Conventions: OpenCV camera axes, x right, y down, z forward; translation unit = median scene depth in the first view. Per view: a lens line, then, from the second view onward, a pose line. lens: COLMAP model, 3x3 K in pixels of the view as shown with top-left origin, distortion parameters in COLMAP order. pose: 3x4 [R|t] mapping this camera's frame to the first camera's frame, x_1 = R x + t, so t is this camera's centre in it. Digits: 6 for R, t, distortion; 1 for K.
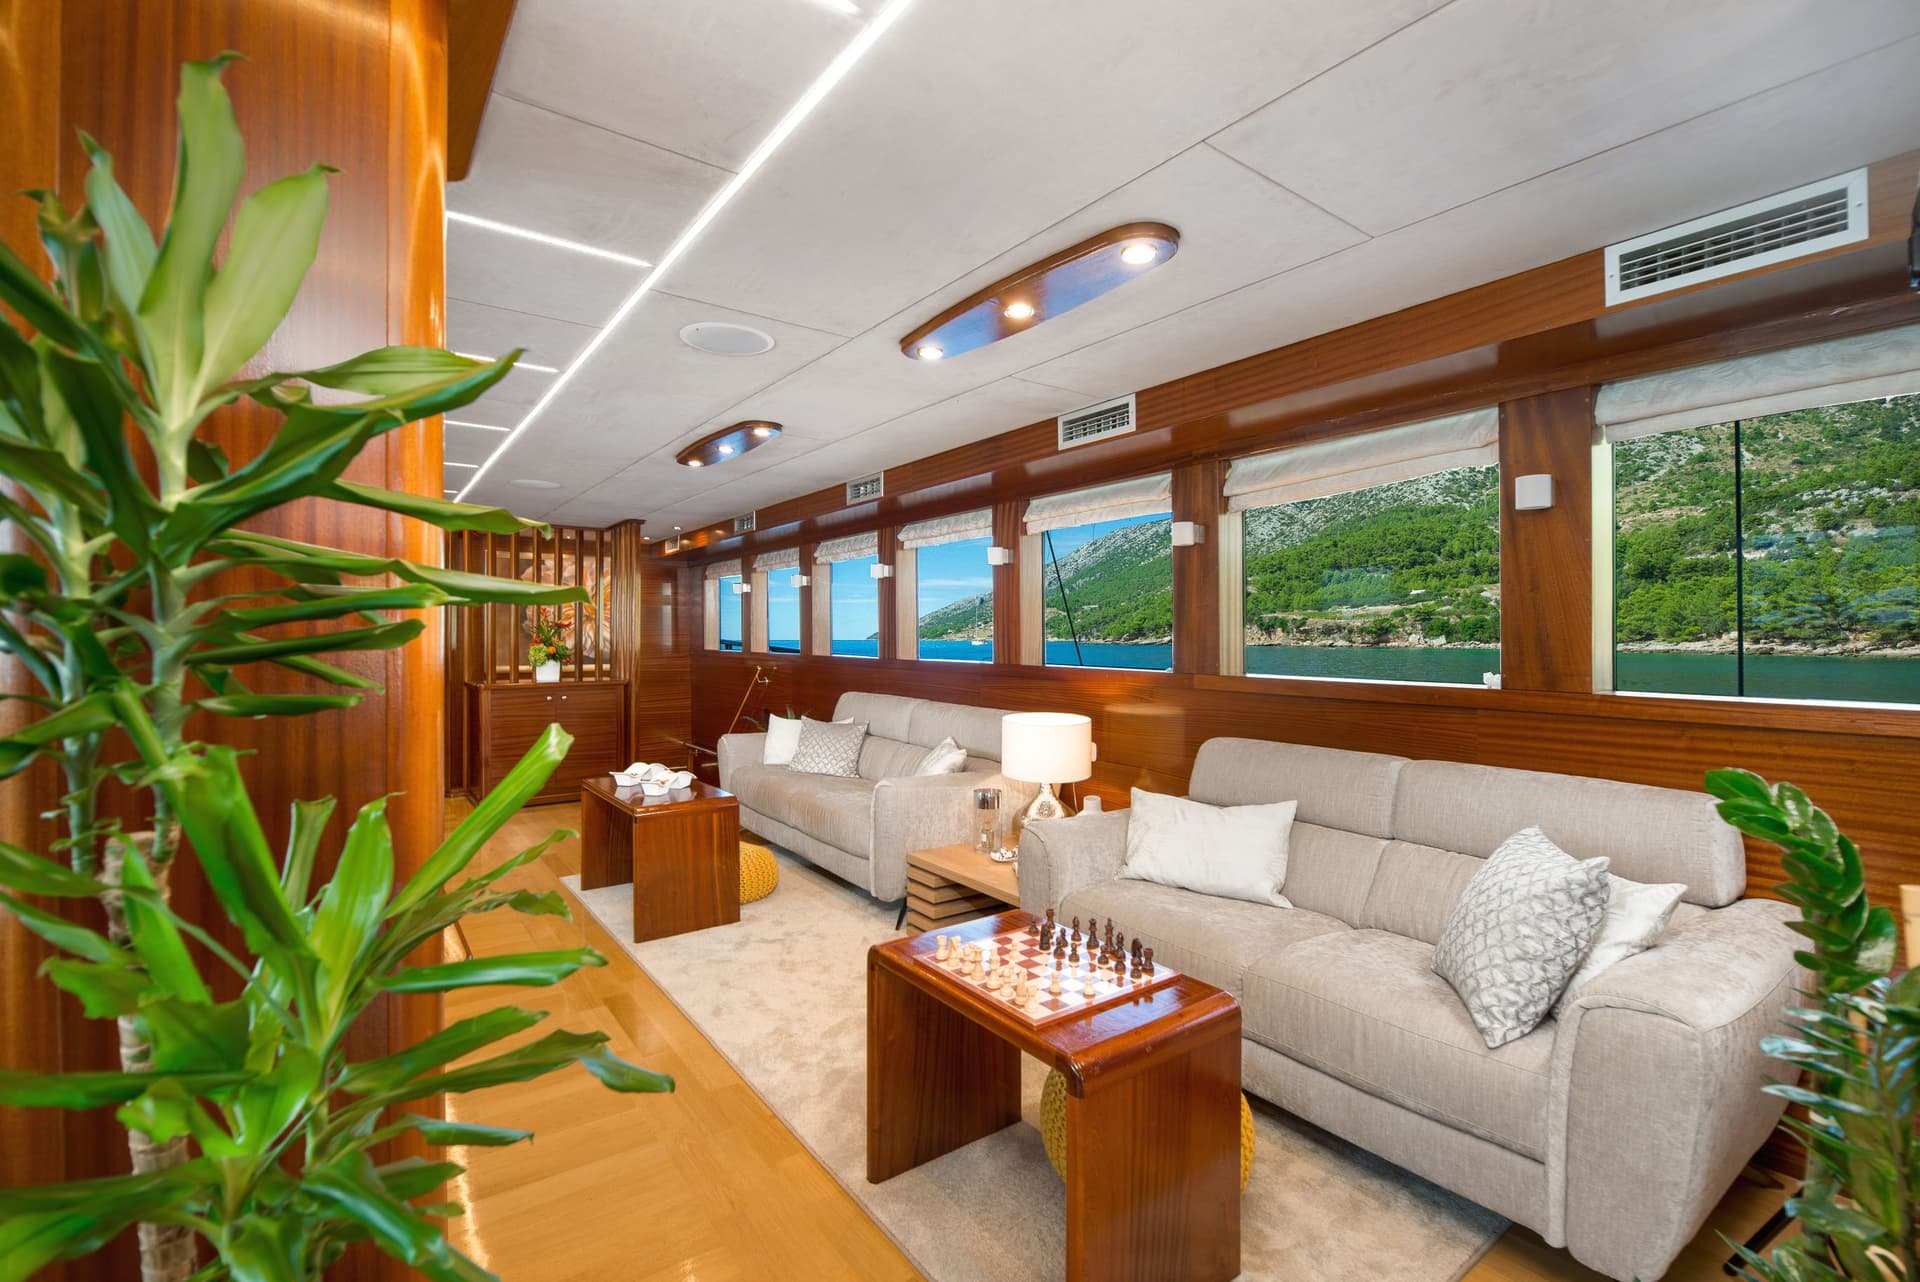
lens RADIAL K [[843.7, 0, 953.7], [0, 843.7, 640.0], [0, 0, 1]] dist [-0.015204, -0.000649]
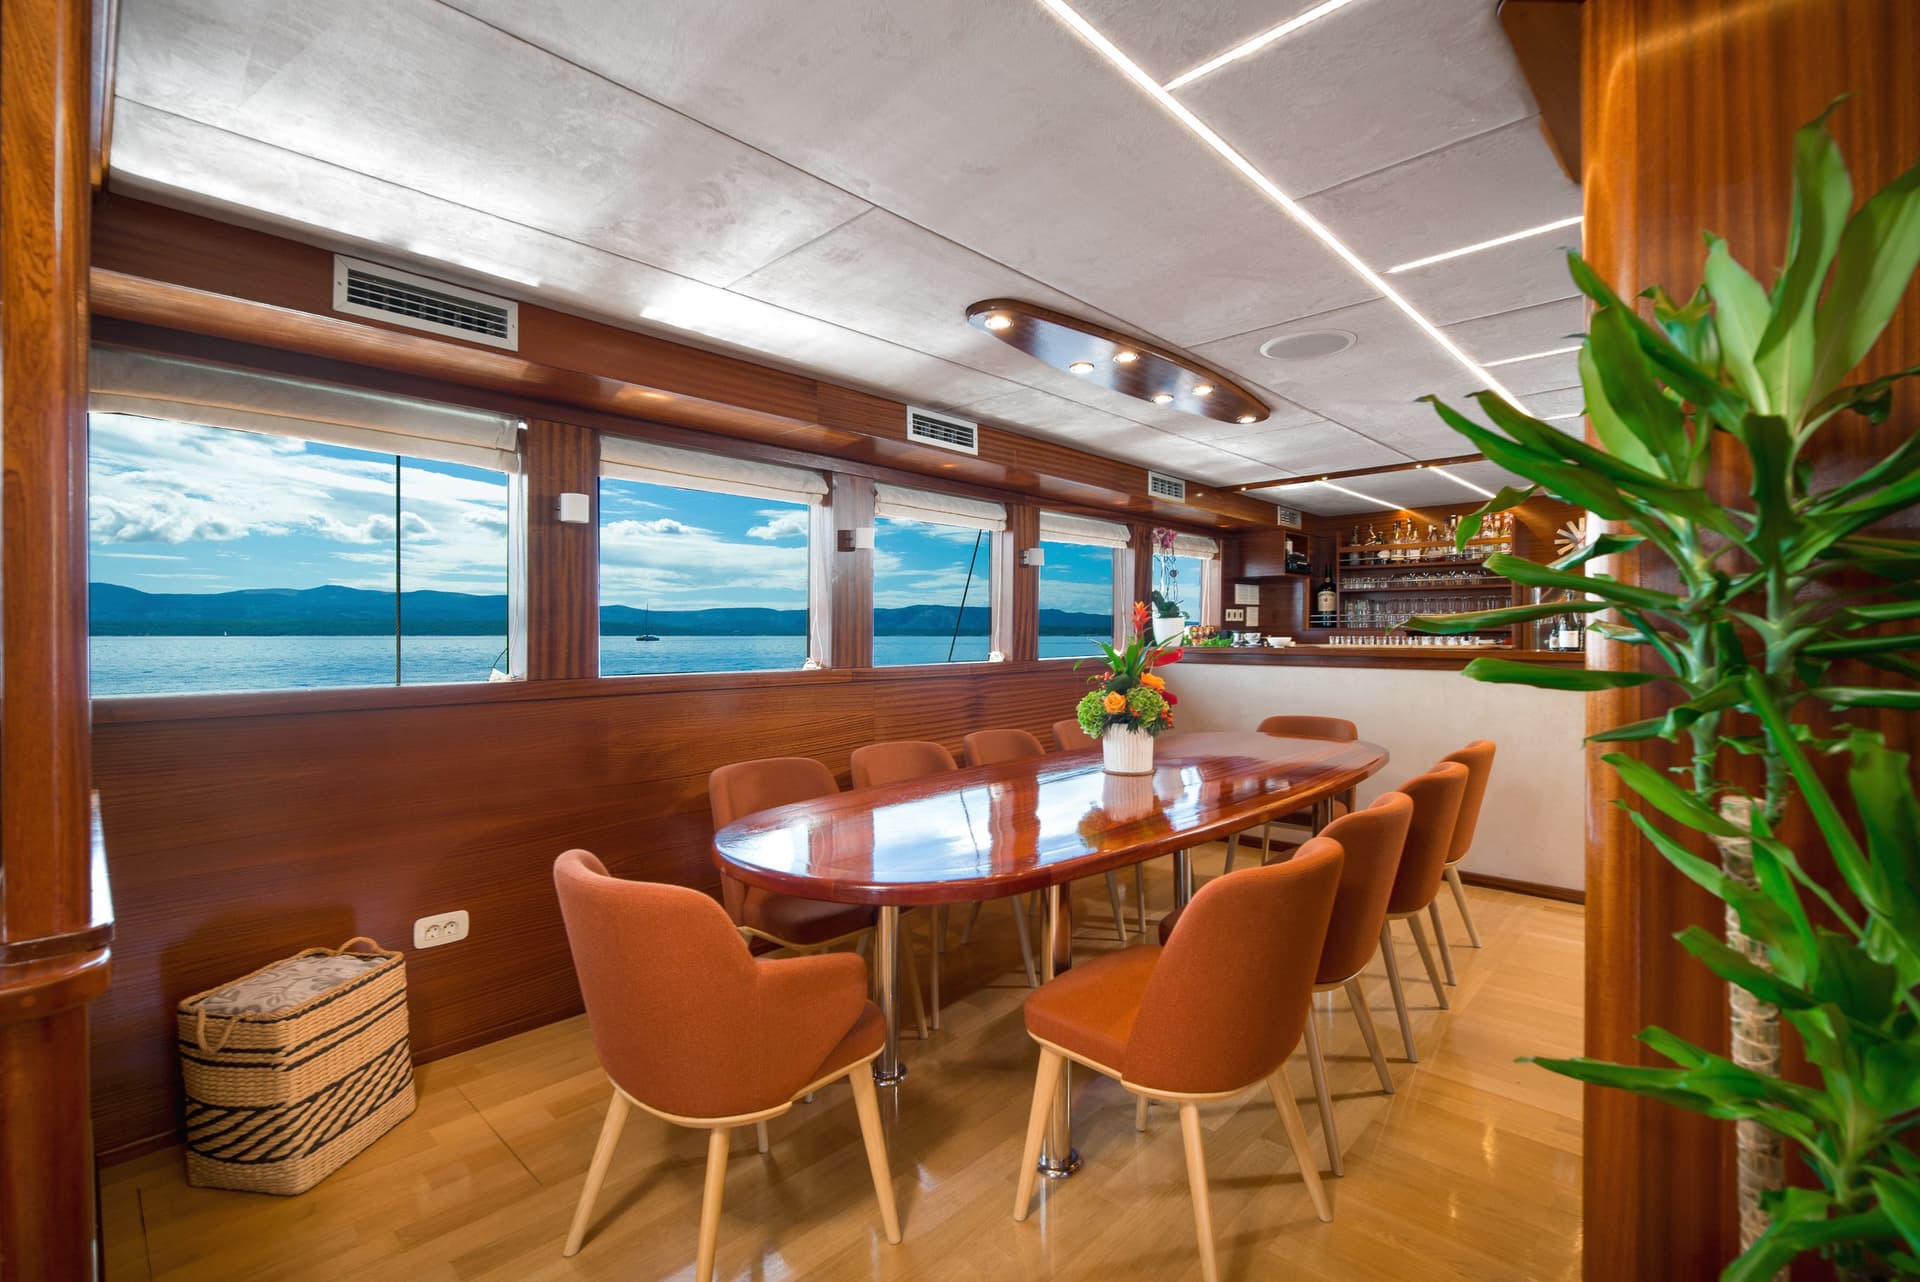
lens RADIAL K [[863.9, 0, 940.9], [0, 863.9, 635.8], [0, 0, 1]] dist [-0.010403, 0.001079]
pose [[0.169574, 0.000872, -0.985517, 0.006112], [-0.002480, 0.999997, 0.000458, 0.000705], [0.985514, 0.002367, 0.169576, -0.064562]]
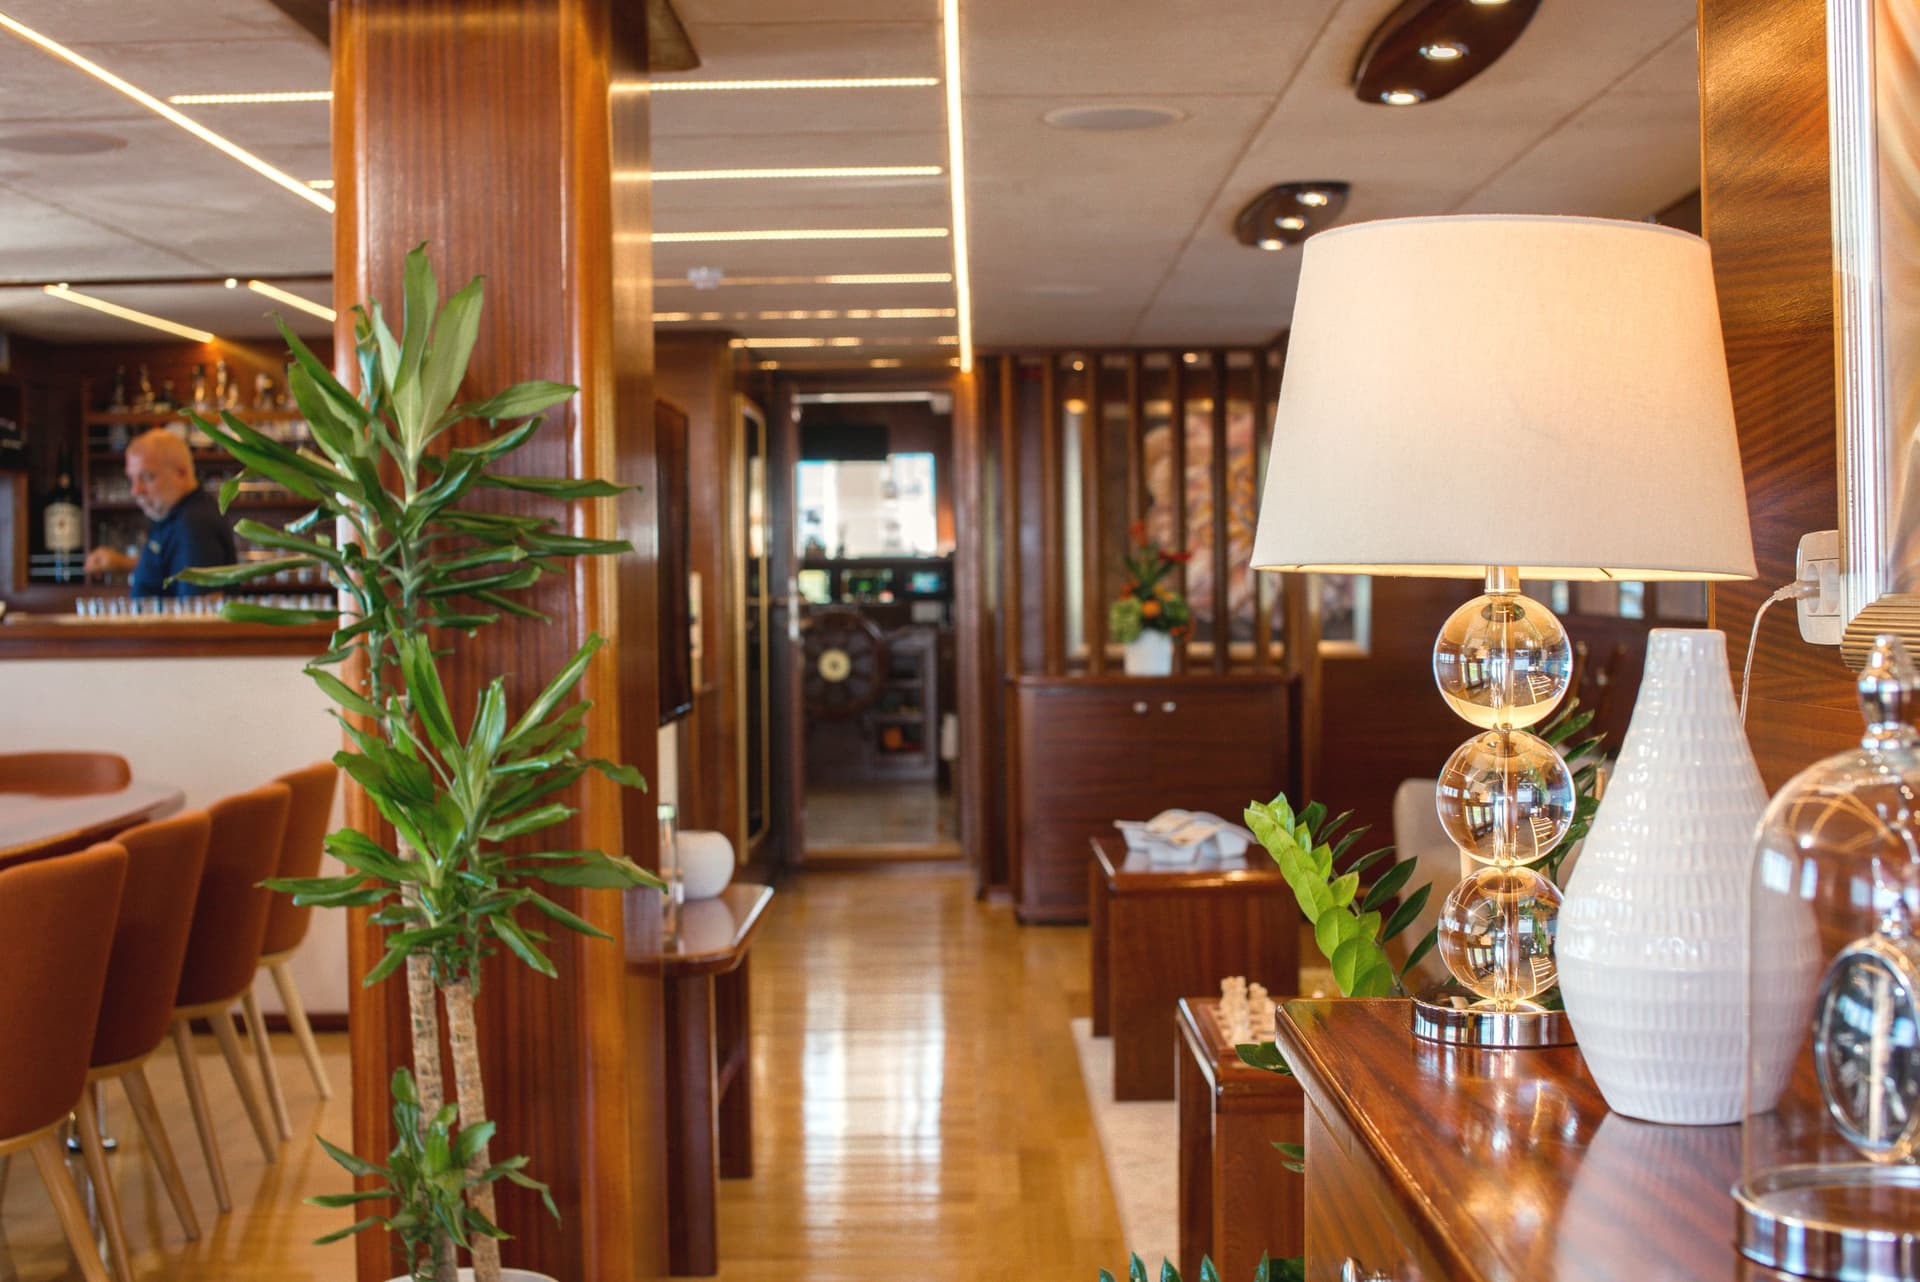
lens RADIAL K [[2523.8, 0, 960.4], [0, 2523.8, 634.1], [0, 0, 1]] dist [-0.110870, 0.000000]
pose [[0.811151, -0.001924, -0.584834, 0.539028], [0.012362, 0.999828, 0.013858, 0.008974], [0.584707, -0.018471, 0.811035, -0.455066]]
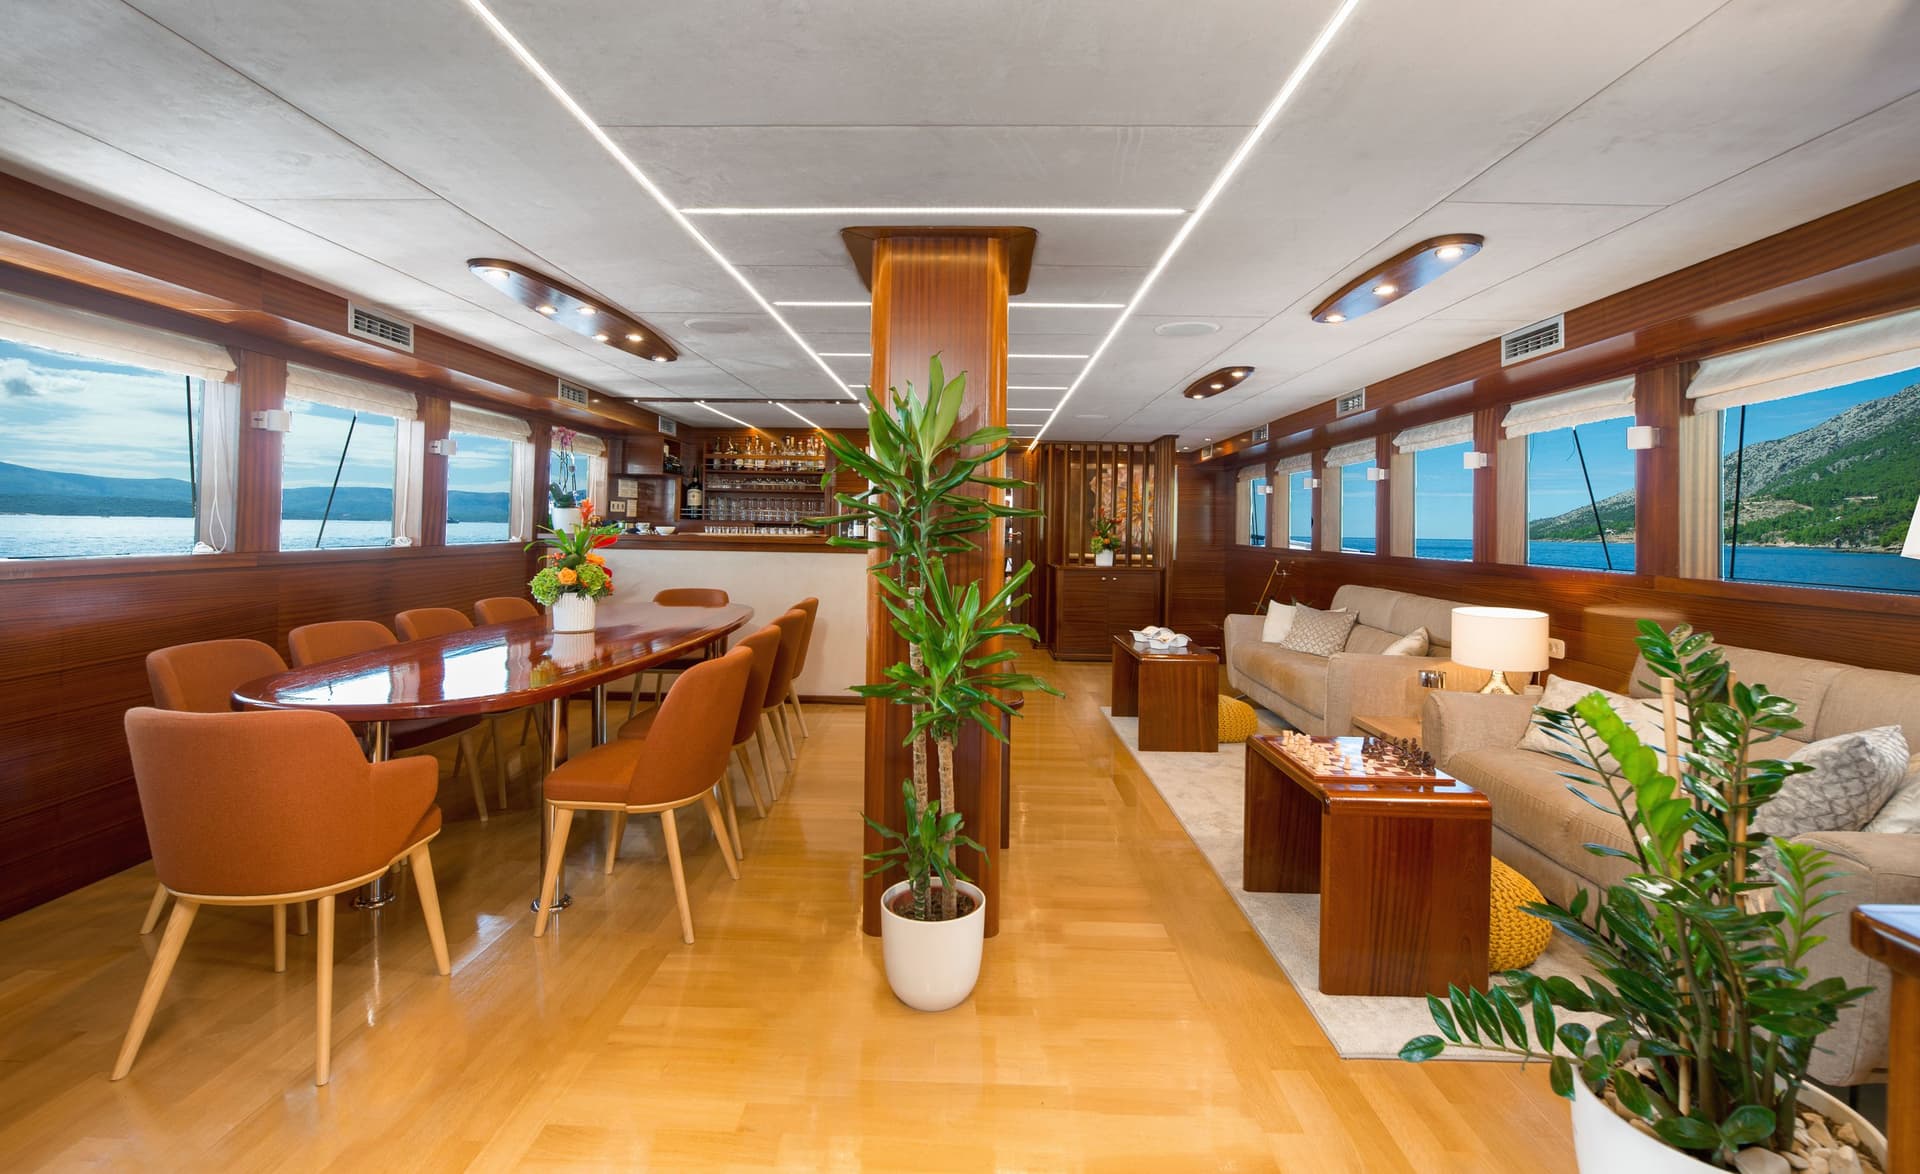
lens RADIAL K [[840.3, 0, 964.8], [0, 840.3, 522.9], [0, 0, 1]] dist [-0.002305, -0.000015]
pose [[0.801505, 0.007803, -0.597938, 0.211536], [-0.017332, 0.999798, -0.010185, 0.001635], [0.597737, 0.018527, 0.801478, -0.283977]]
